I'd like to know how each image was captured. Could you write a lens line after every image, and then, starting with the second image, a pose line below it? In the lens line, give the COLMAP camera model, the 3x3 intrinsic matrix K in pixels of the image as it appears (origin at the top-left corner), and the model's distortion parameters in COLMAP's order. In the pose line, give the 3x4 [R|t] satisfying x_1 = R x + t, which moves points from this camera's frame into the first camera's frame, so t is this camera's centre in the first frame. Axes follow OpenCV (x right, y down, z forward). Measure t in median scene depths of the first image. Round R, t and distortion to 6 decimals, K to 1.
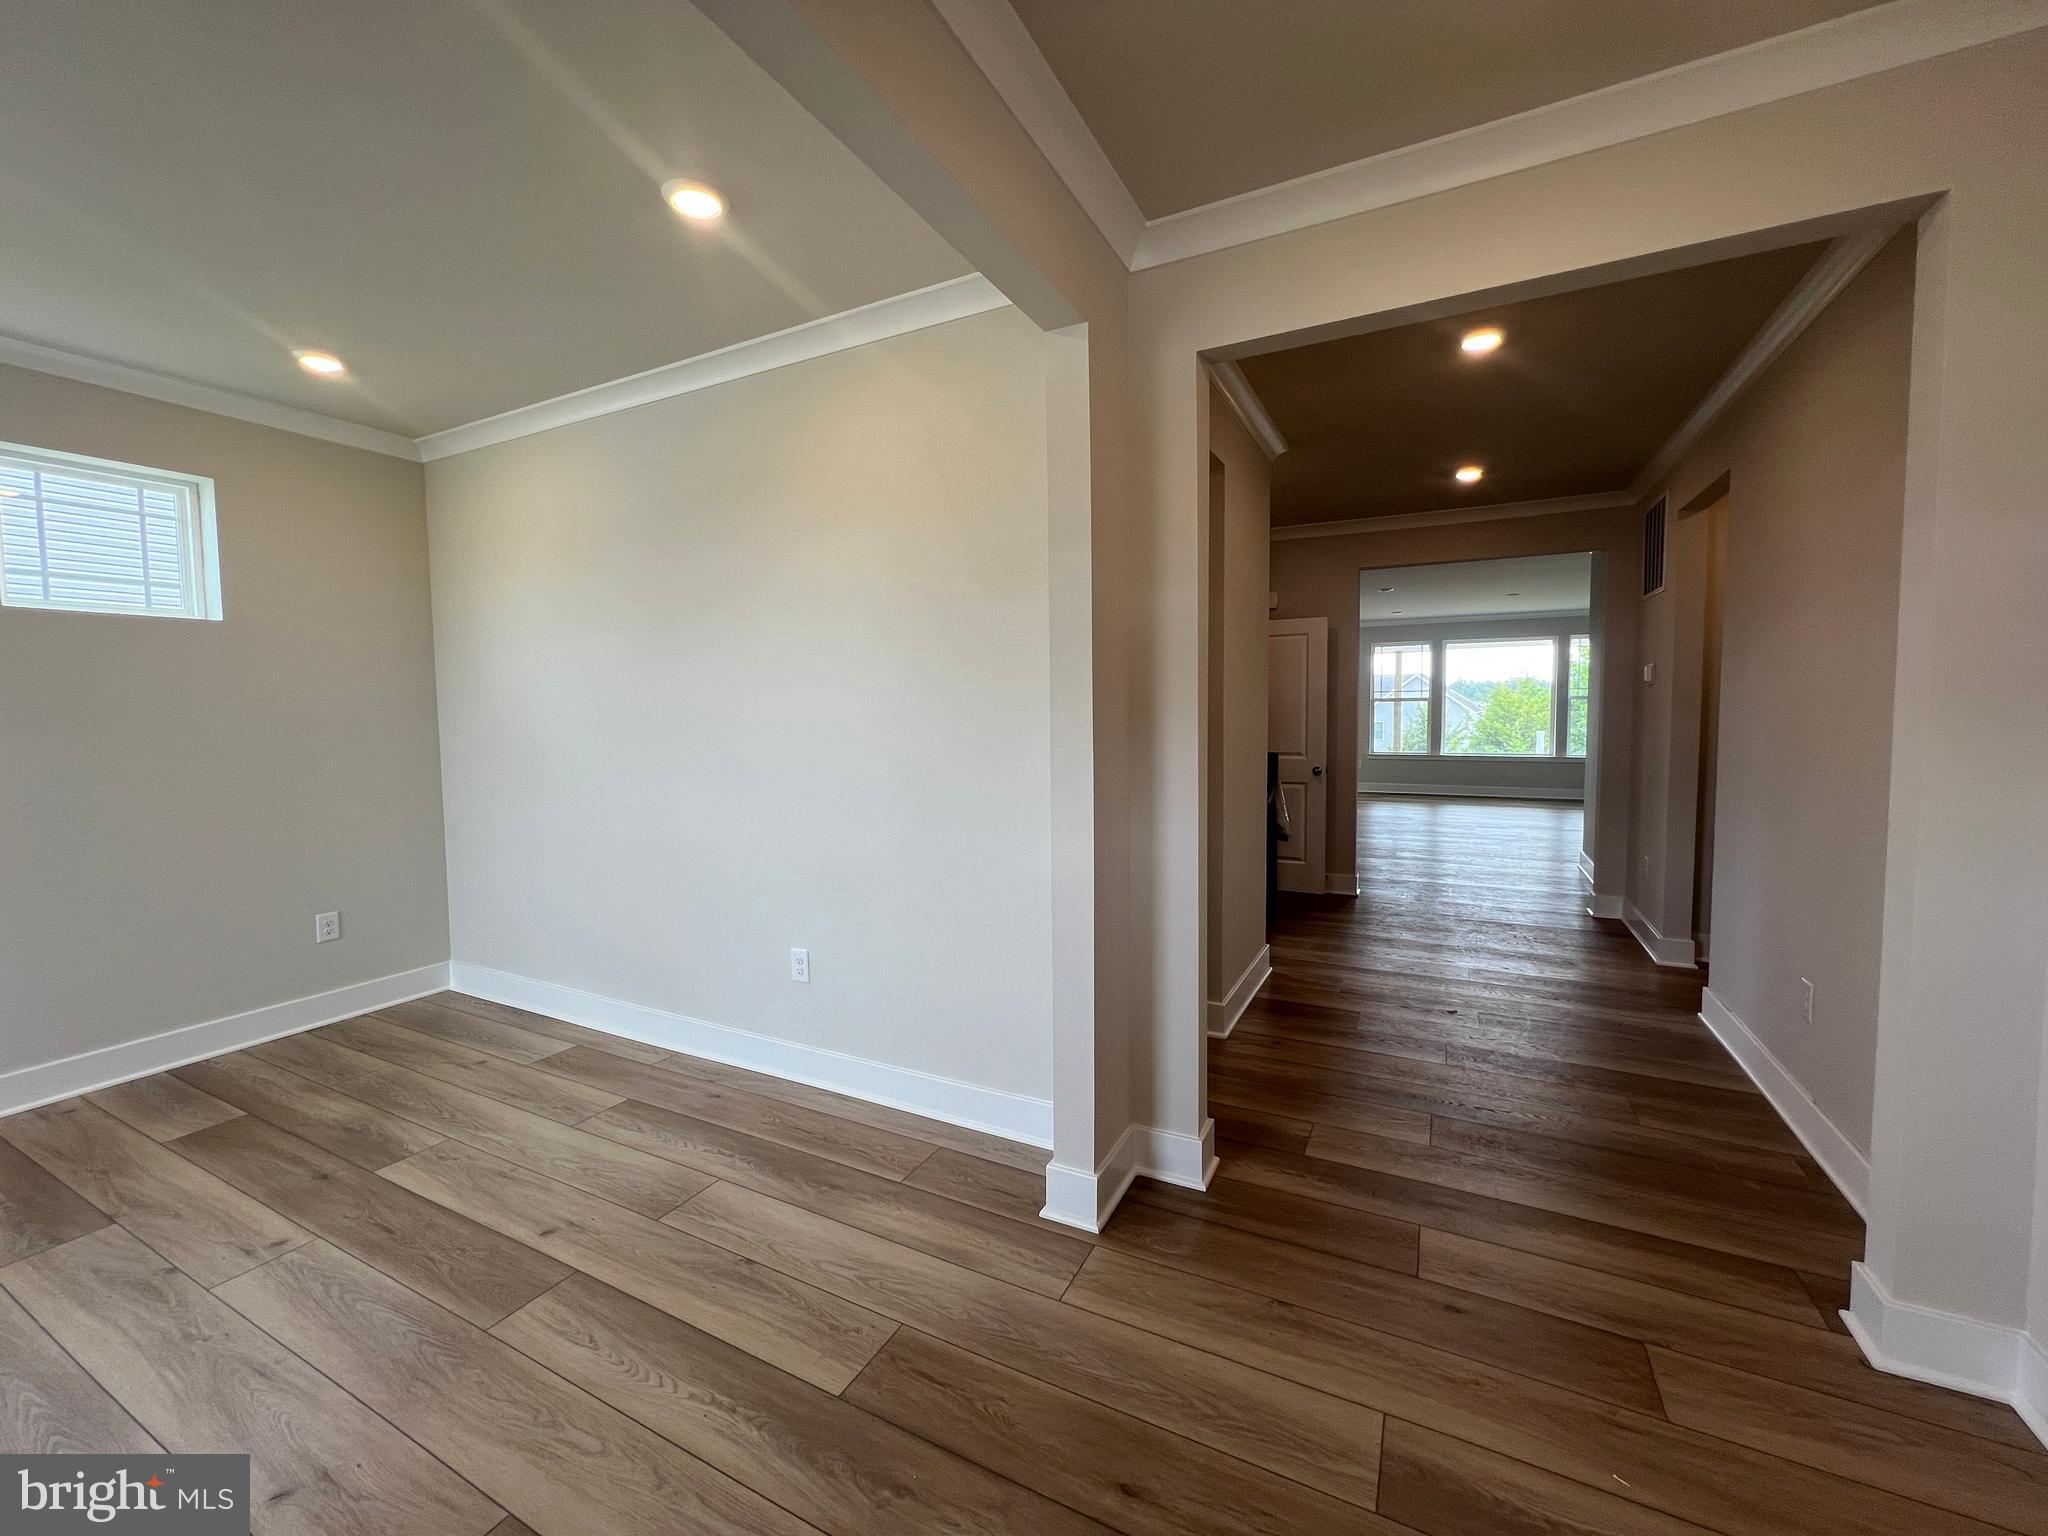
lens RADIAL K [[820.8, 0, 1019.7], [0, 820.8, 759.6], [0, 0, 1]] dist [-0.001386, 0.000505]
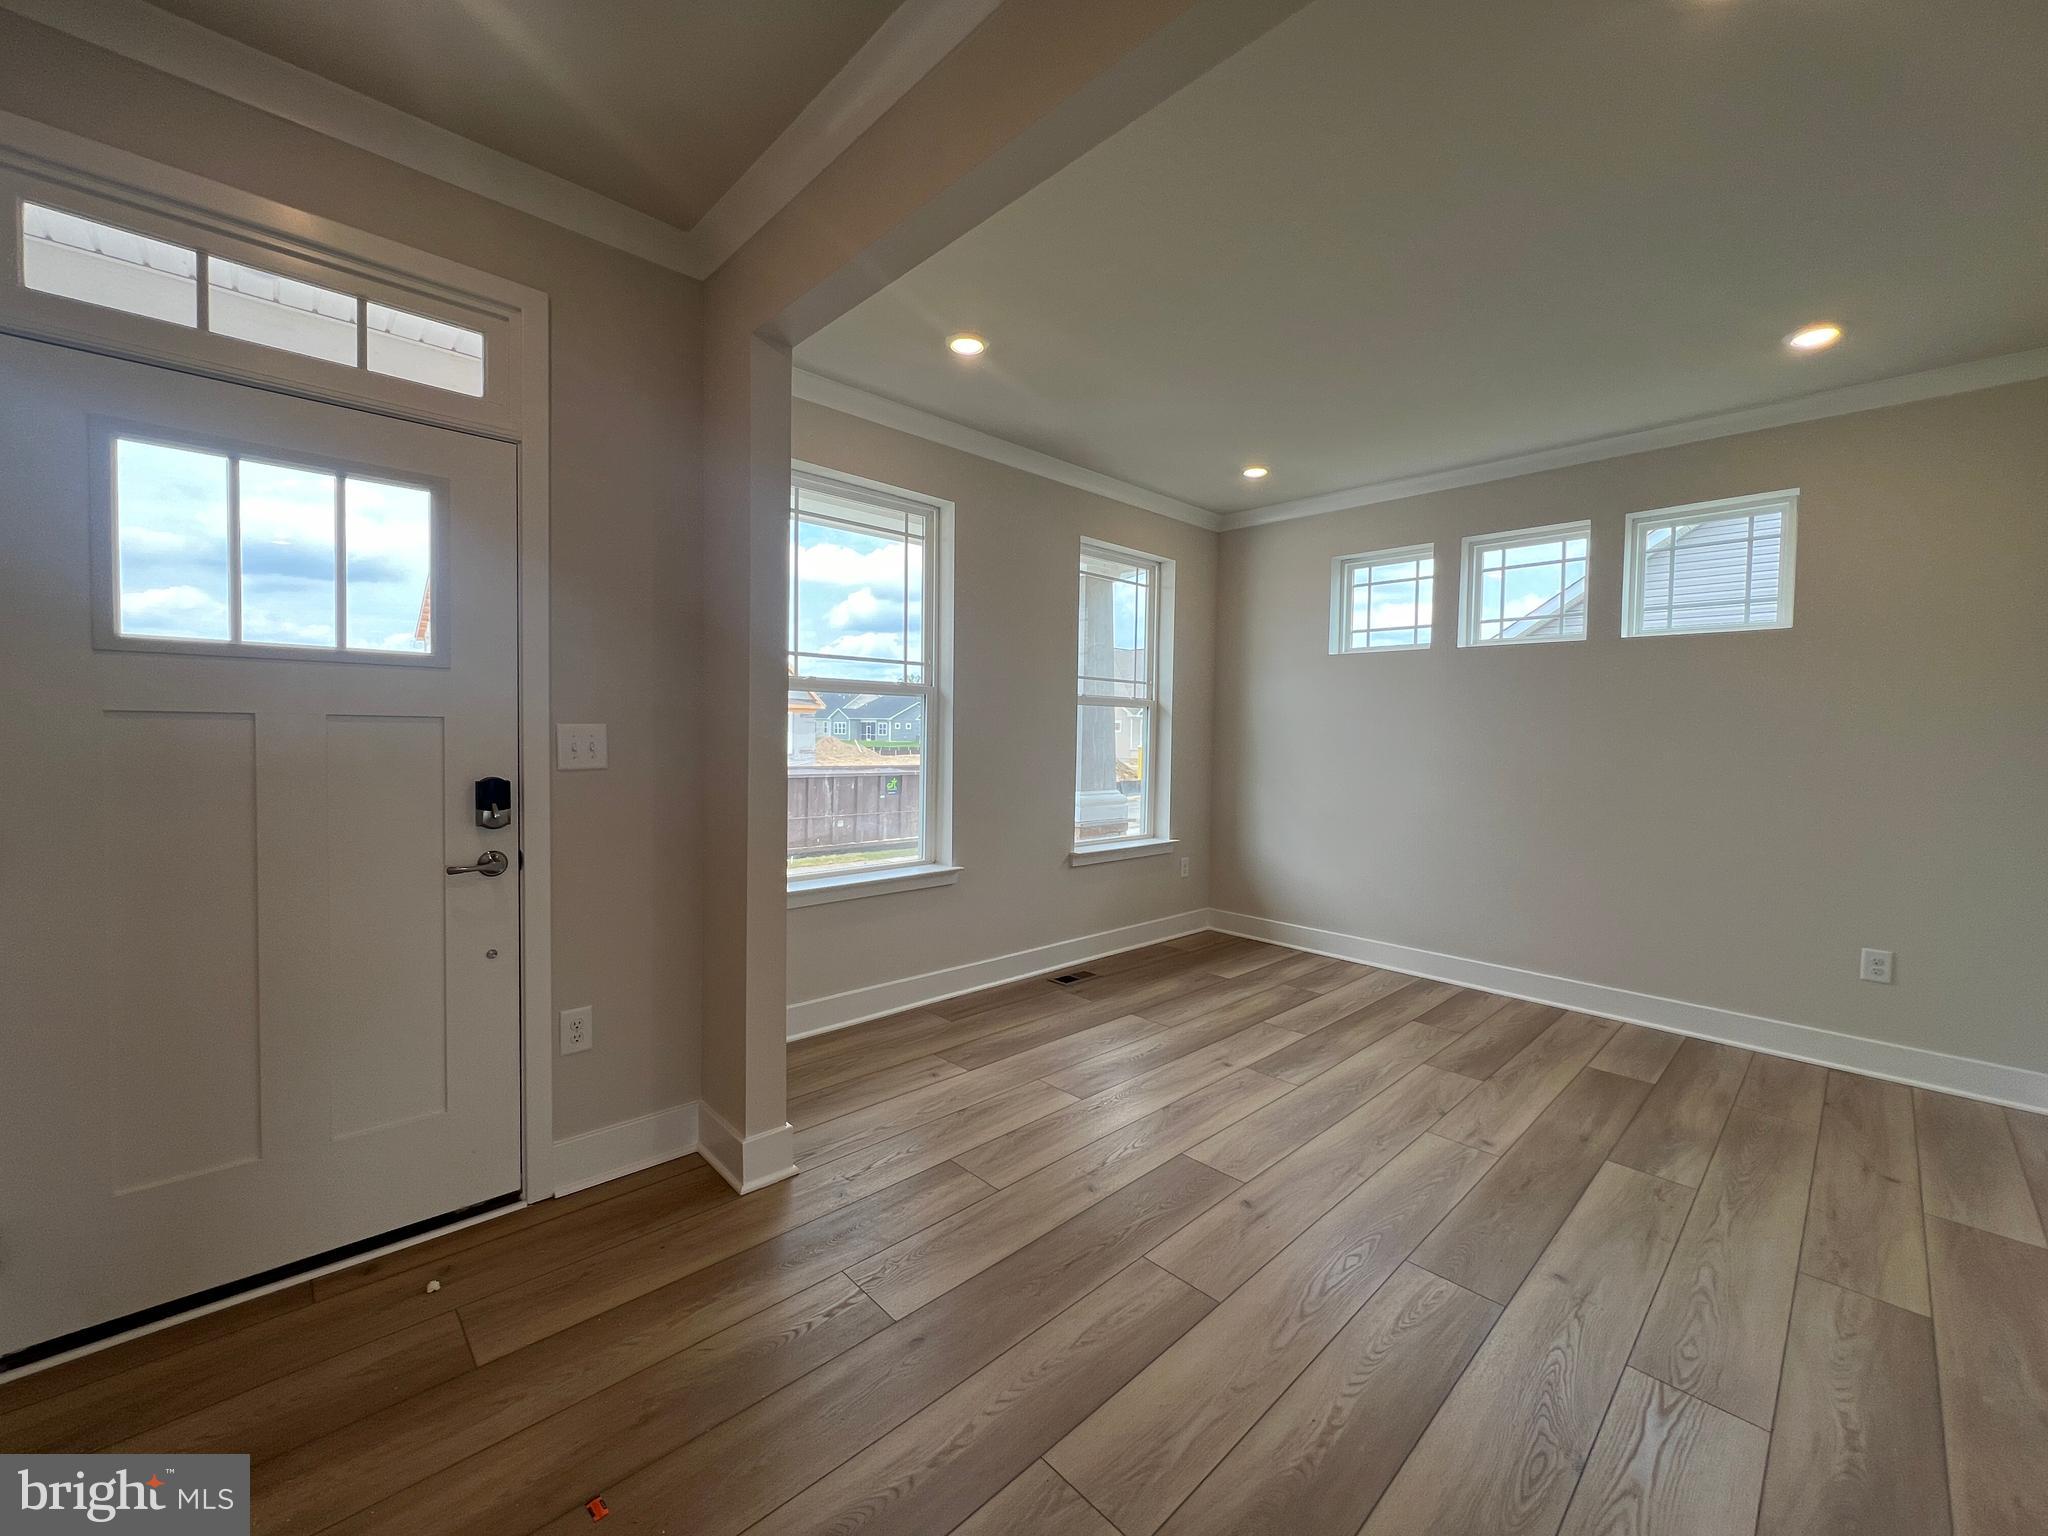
lens RADIAL K [[812.7, 0, 1011.3], [0, 812.7, 763.6], [0, 0, 1]] dist [-0.003431, 0.000034]
pose [[-0.332779, 0.042230, -0.942059, 0.374164], [-0.072192, 0.994924, 0.070101, -0.005436], [0.940238, 0.091337, -0.328041, 0.567112]]
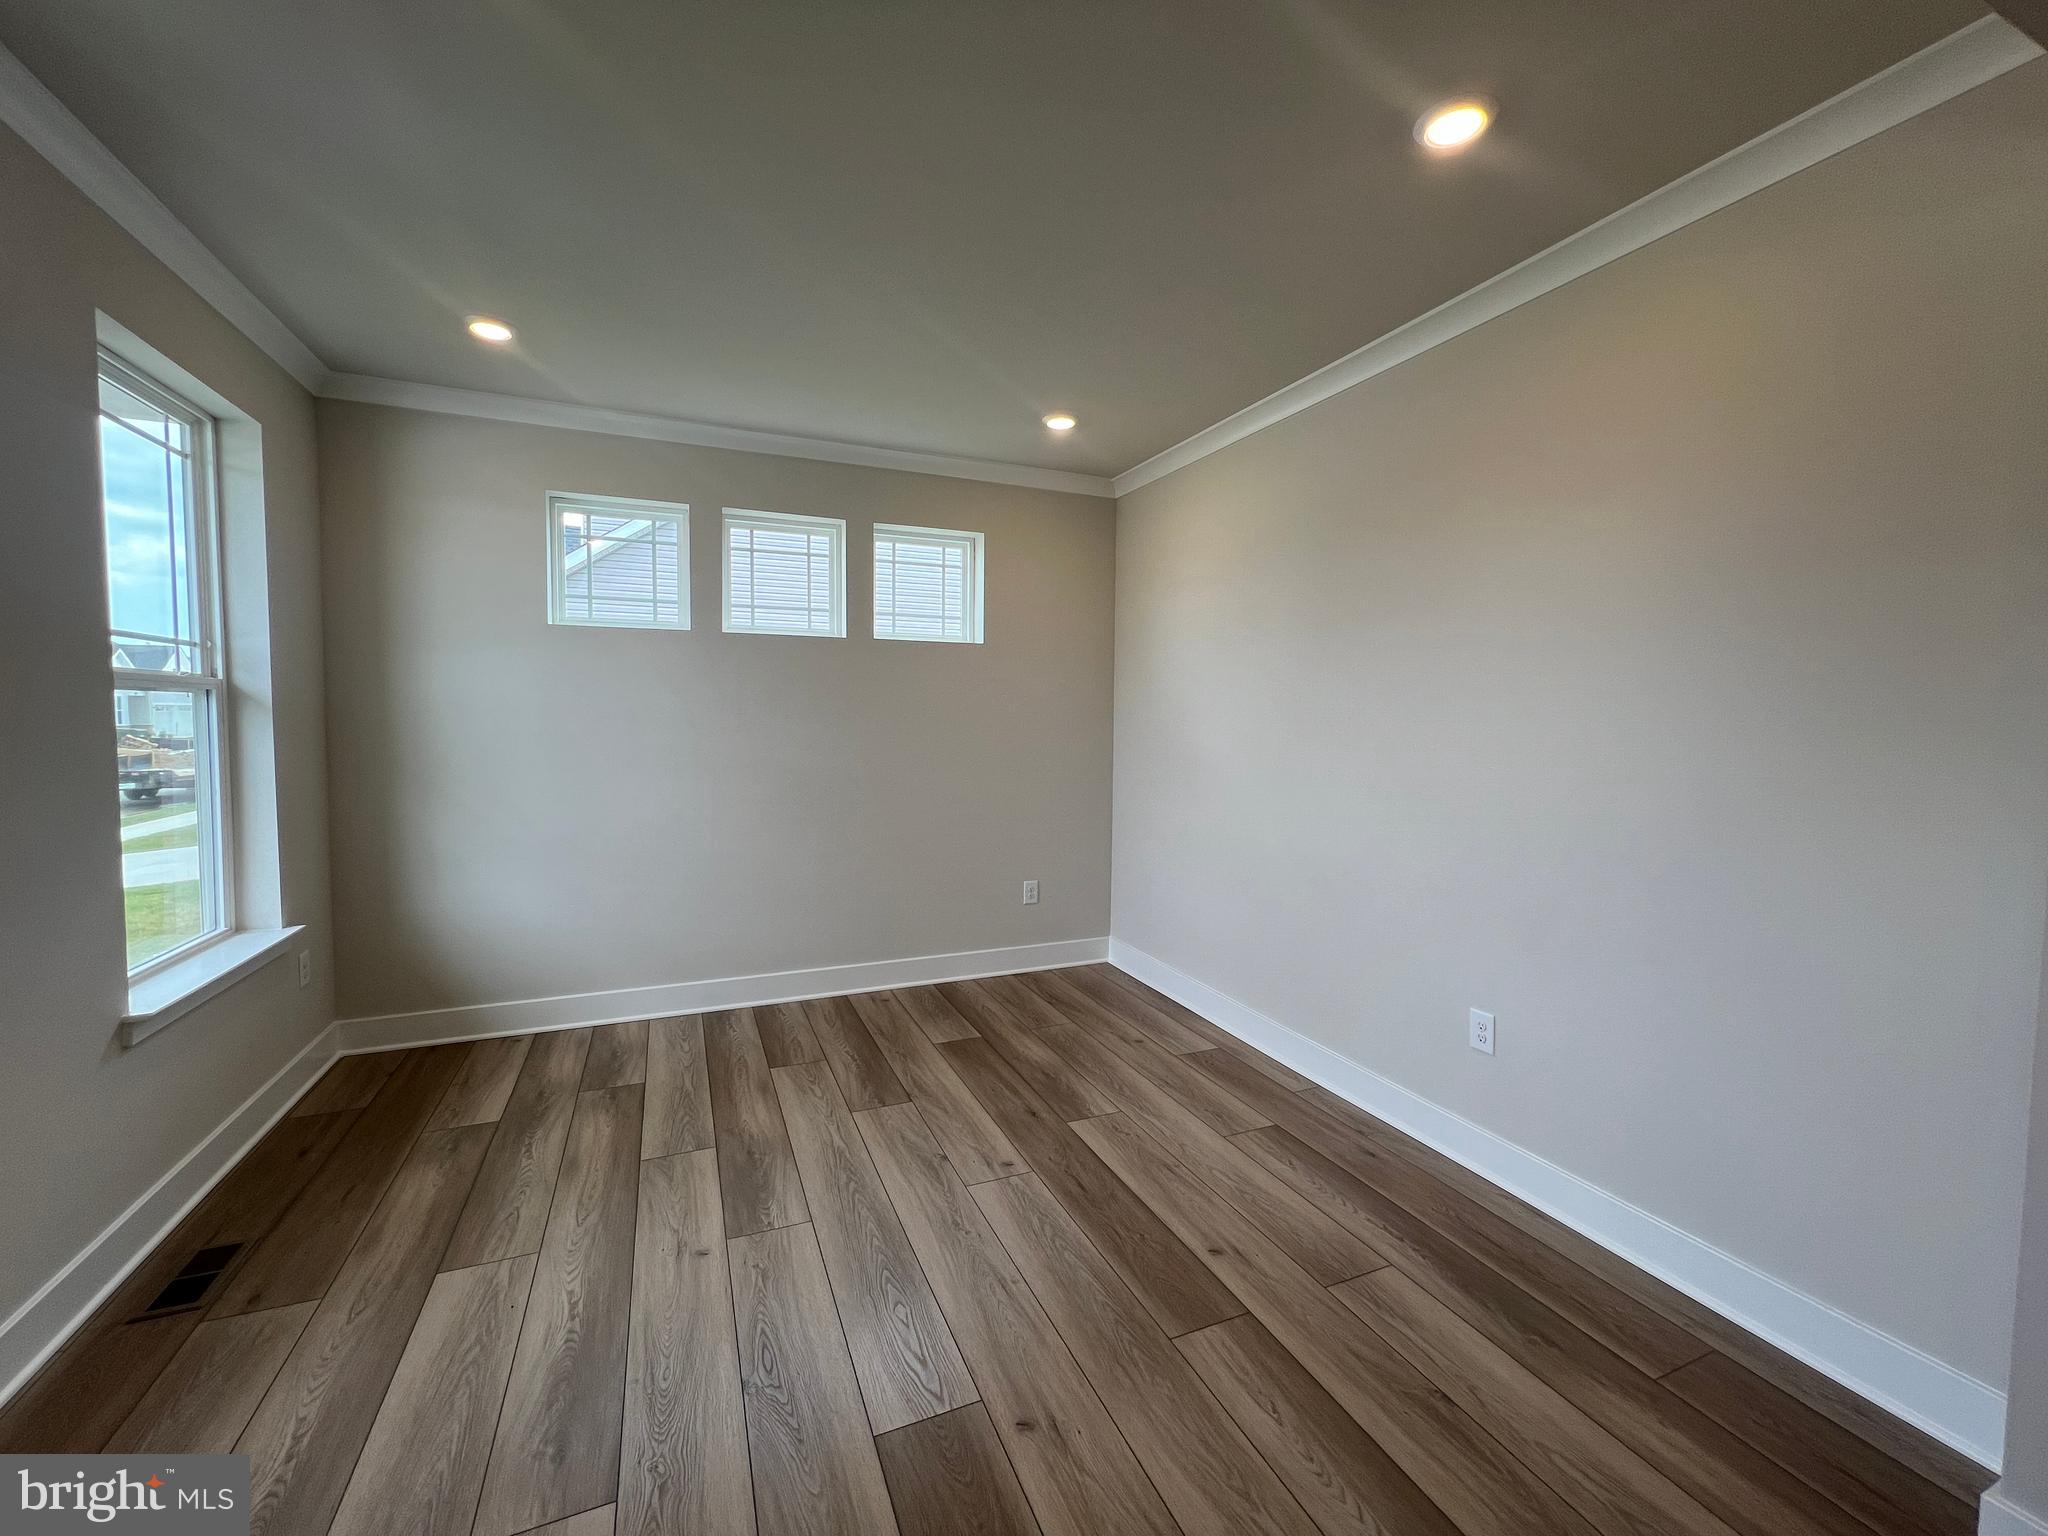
lens RADIAL K [[820.8, 0, 1019.7], [0, 820.8, 759.6], [0, 0, 1]] dist [-0.001386, 0.000505]
pose [[0.772867, 0.051936, -0.632439, -0.138927], [-0.055704, 0.998350, 0.013912, -0.011909], [0.632119, 0.024477, 0.774485, 0.061789]]
